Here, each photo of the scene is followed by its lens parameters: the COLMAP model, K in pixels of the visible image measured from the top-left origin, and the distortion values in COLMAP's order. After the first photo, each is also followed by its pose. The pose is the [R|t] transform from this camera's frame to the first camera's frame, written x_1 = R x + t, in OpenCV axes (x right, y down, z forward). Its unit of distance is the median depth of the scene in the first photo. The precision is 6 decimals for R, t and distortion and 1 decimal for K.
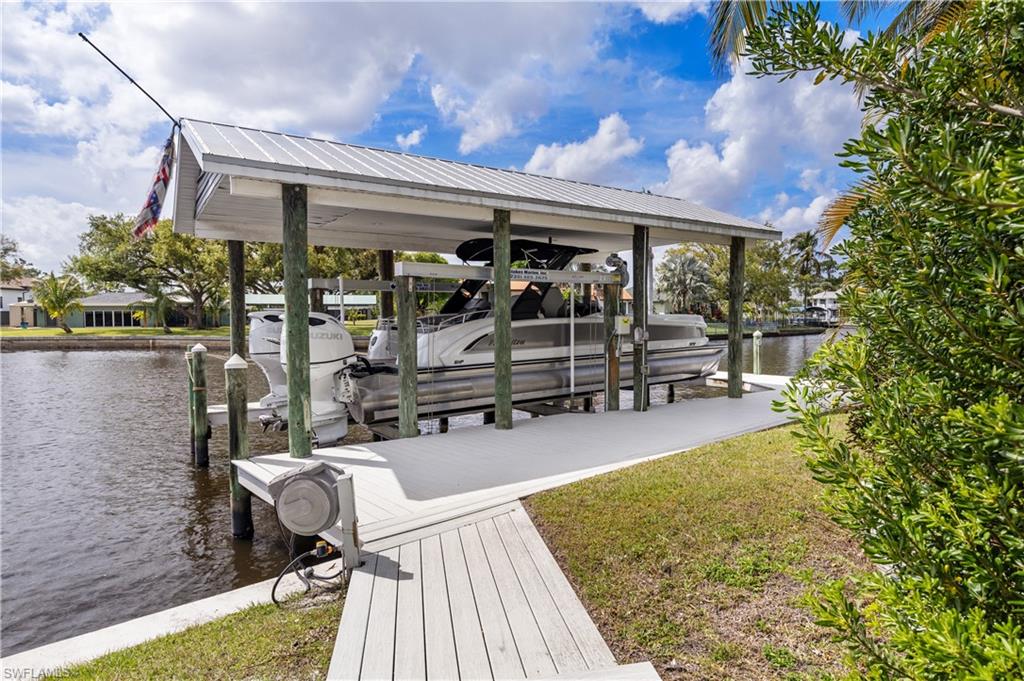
lens RADIAL K [[583.5, 0, 513.2], [0, 583.5, 340.3], [0, 0, 1]] dist [-0.000345, 0.000042]
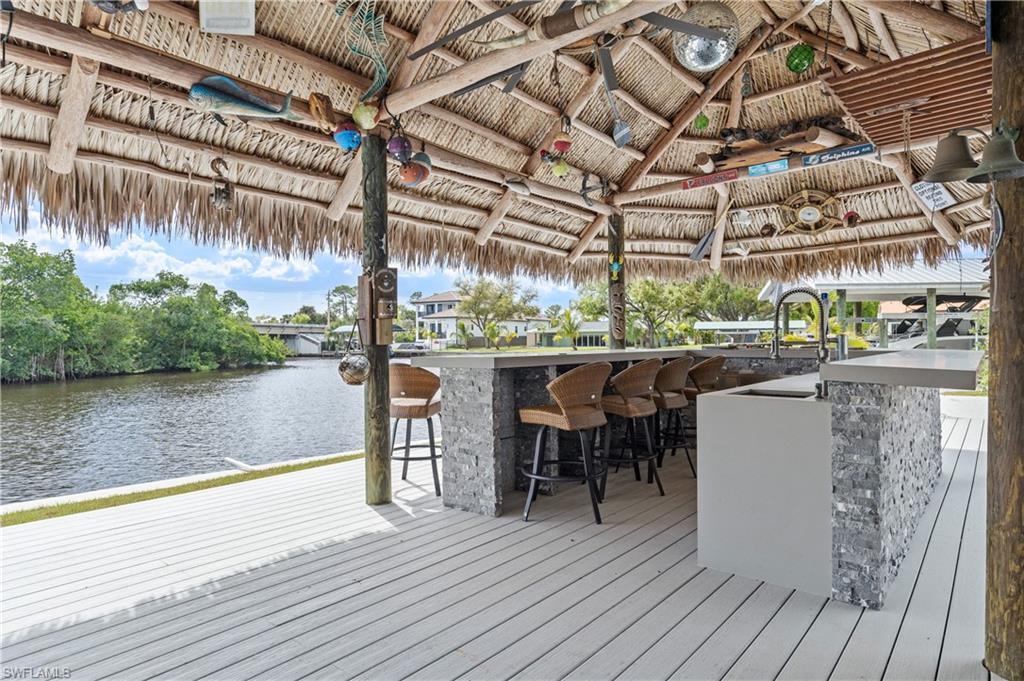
lens RADIAL K [[583.5, 0, 511.9], [0, 583.5, 344.2], [0, 0, 1]] dist [-0.000345, 0.000042]
pose [[0.805206, -0.002611, -0.592990, 0.009549], [-0.015626, 0.999550, -0.025619, 0.061714], [0.592790, 0.029894, 0.804802, -1.409297]]
